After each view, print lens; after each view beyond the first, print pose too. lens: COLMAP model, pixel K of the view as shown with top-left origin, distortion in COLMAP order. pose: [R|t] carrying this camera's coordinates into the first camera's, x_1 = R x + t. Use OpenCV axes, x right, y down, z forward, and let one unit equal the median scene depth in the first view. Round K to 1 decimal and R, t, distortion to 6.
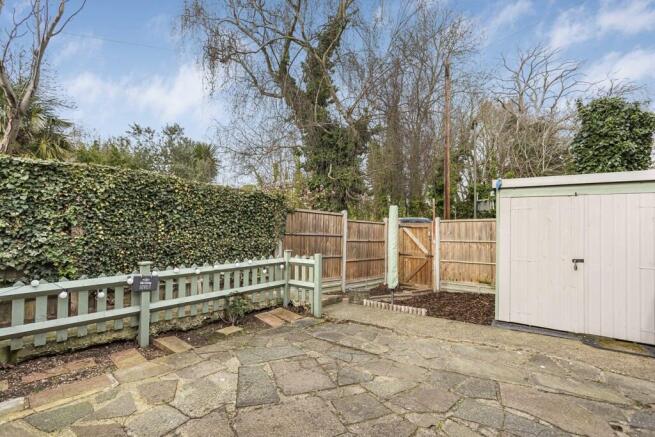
lens RADIAL K [[317.5, 0, 326.0], [0, 317.5, 215.2], [0, 0, 1]] dist [0.005227, -0.000931]
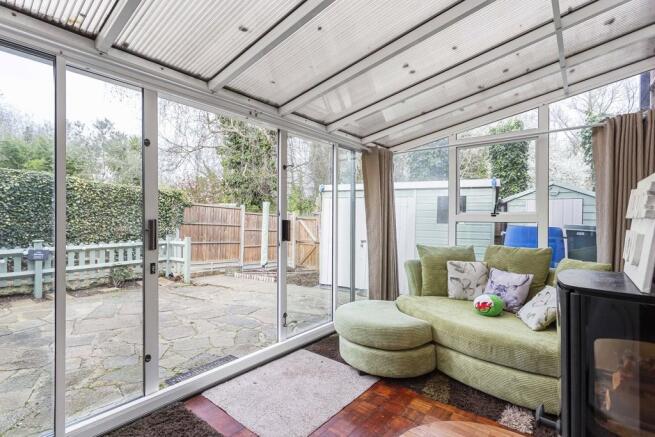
lens RADIAL K [[317.5, 0, 328.7], [0, 317.5, 219.7], [0, 0, 1]] dist [0.005227, -0.000931]
pose [[0.992918, 0.008753, 0.118478, 0.440777], [-0.012990, 0.999301, 0.035040, -0.009763], [-0.118089, -0.036331, 0.992338, -0.453490]]
